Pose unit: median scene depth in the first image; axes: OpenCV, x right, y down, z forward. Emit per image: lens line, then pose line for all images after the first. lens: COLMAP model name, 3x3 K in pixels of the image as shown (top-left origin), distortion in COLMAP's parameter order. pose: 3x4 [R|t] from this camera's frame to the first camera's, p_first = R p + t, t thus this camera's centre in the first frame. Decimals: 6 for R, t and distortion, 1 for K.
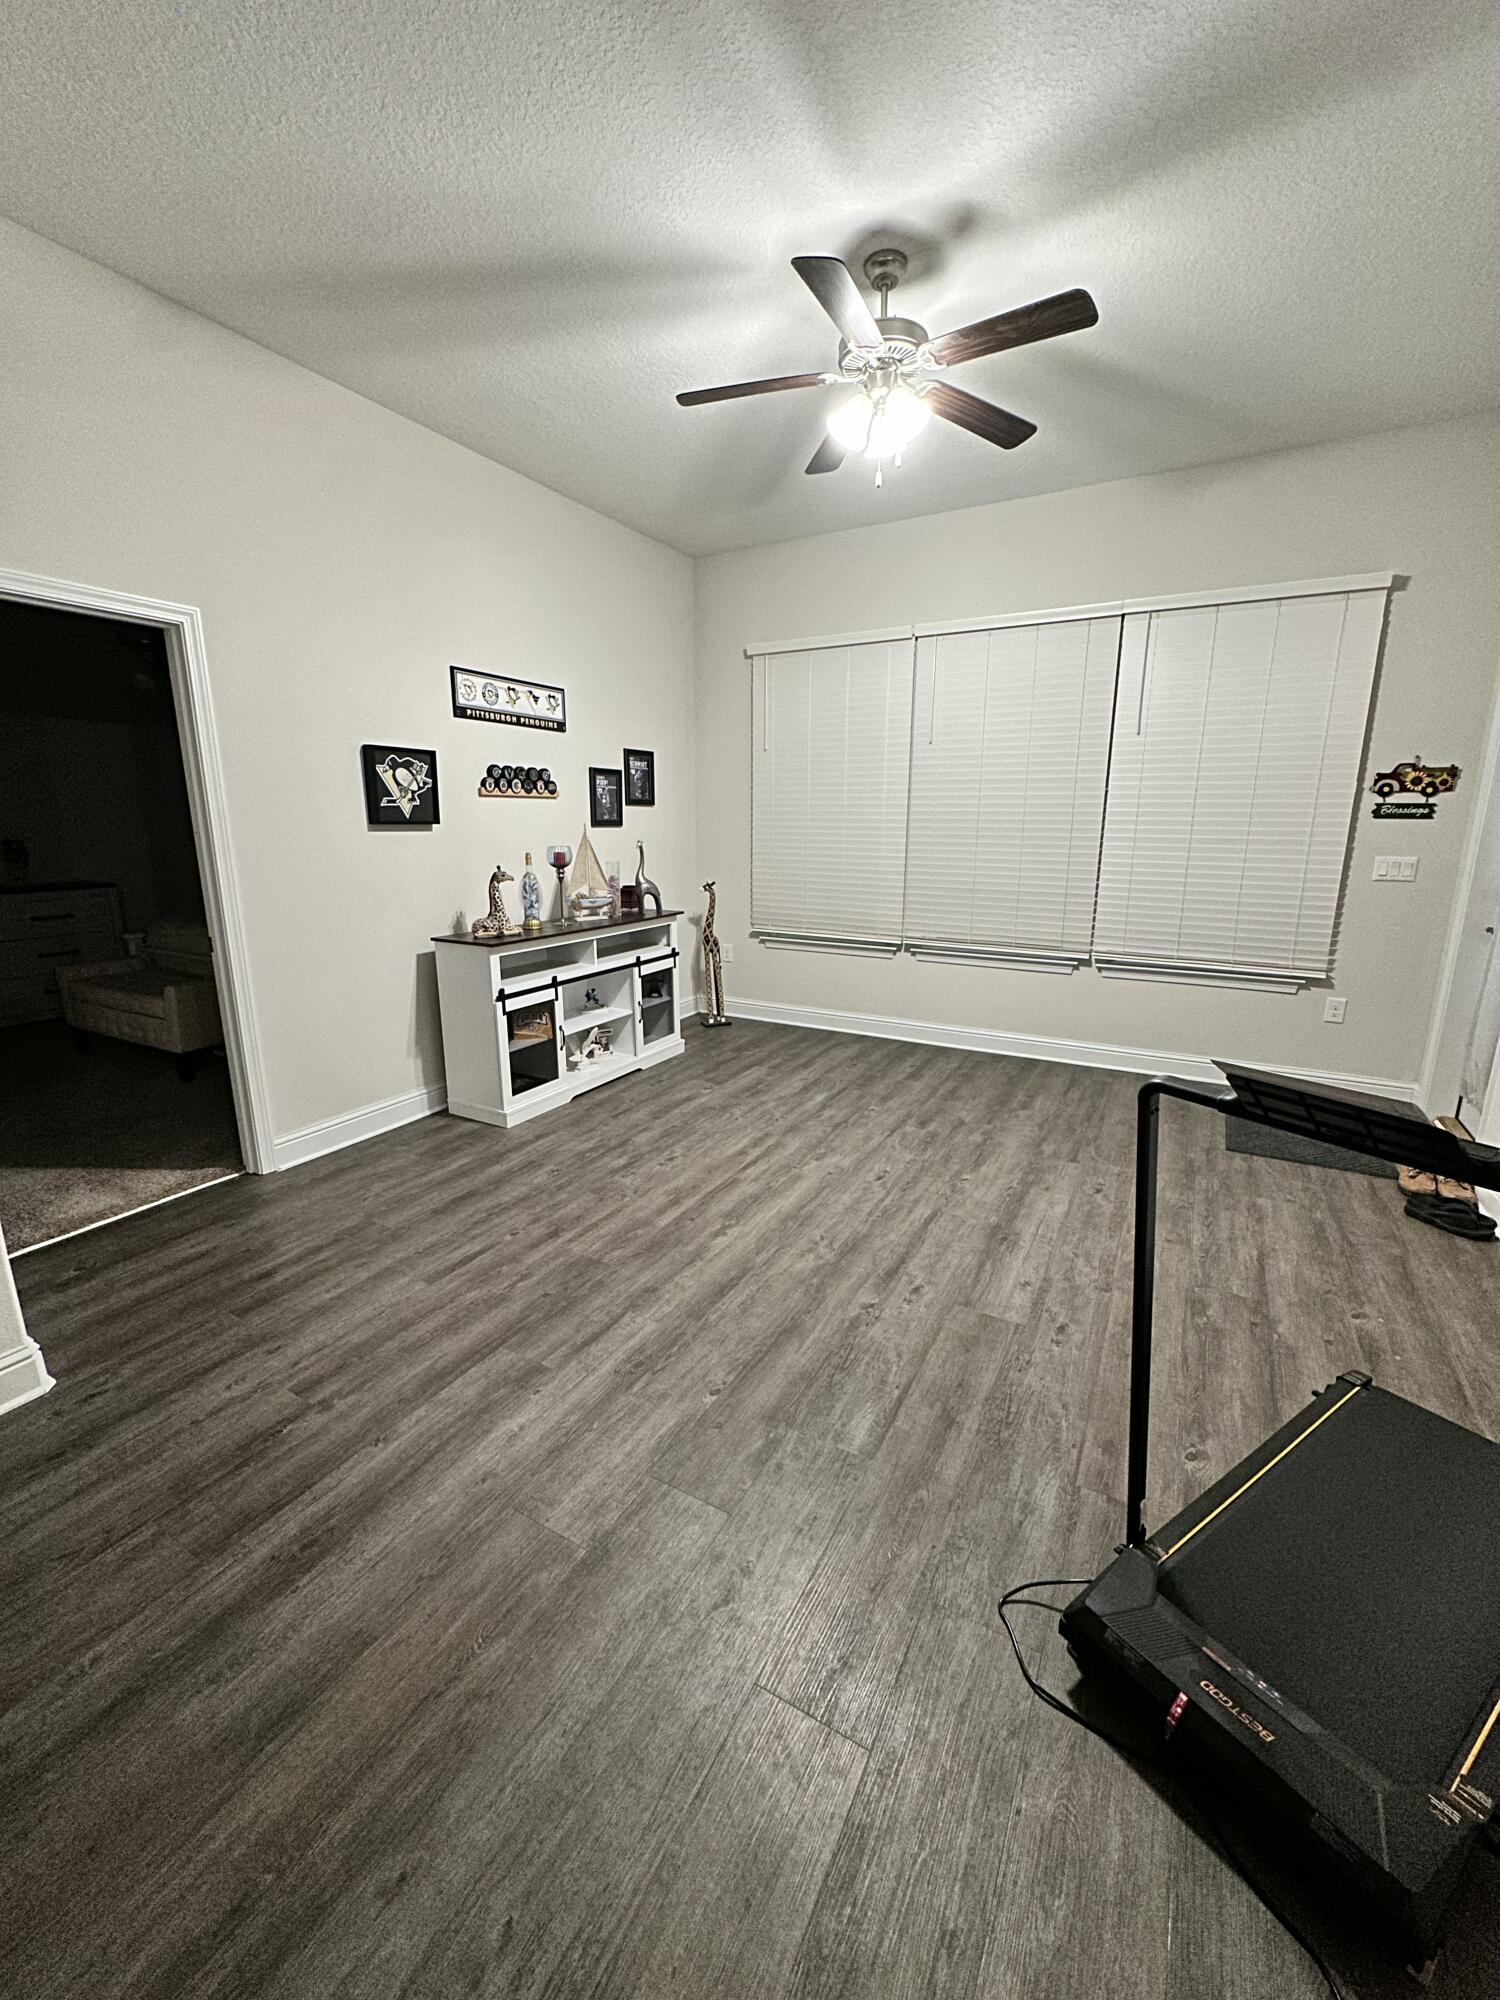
lens RADIAL K [[797.5, 0, 749.6], [0, 797.5, 1001.5], [0, 0, 1]] dist [-0.002691, 0.000218]
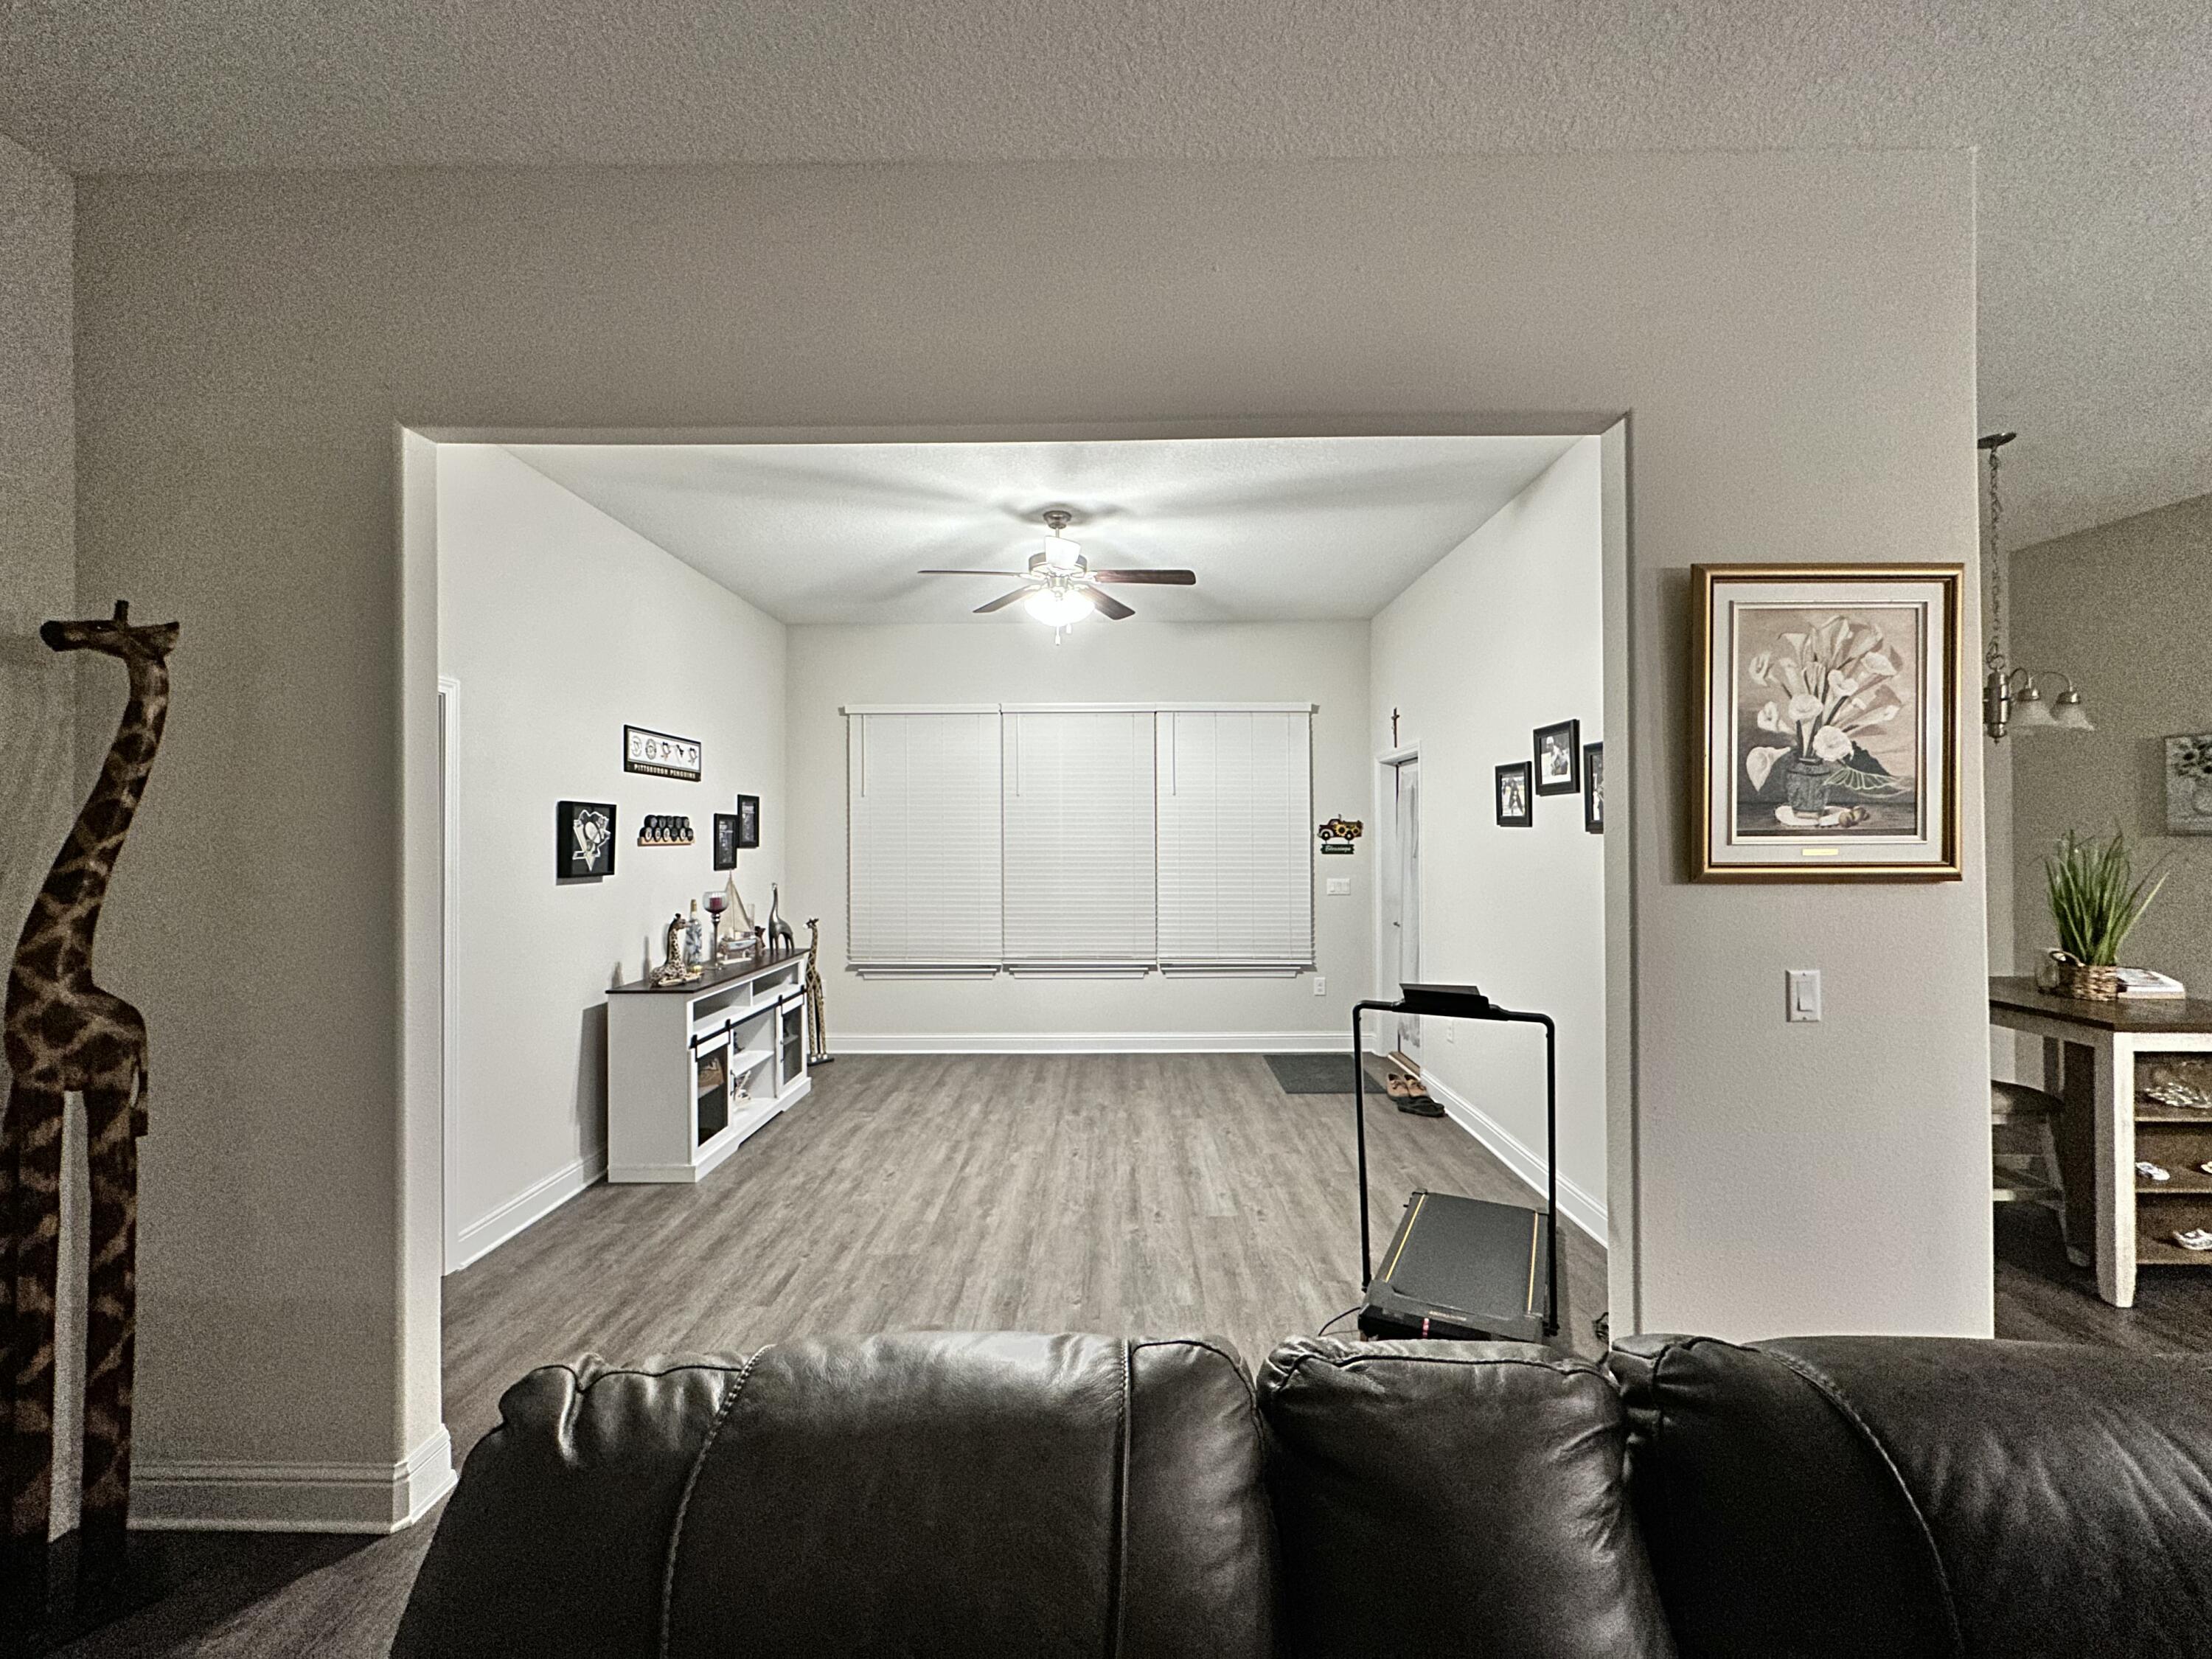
lens RADIAL K [[882.0, 0, 1107.6], [0, 882.0, 831.9], [0, 0, 1]] dist [-0.002691, 0.000218]
pose [[0.877218, -0.003453, 0.480079, -0.387531], [0.113962, 0.972891, -0.201238, 0.017905], [-0.466369, 0.231240, 0.853831, -0.250121]]
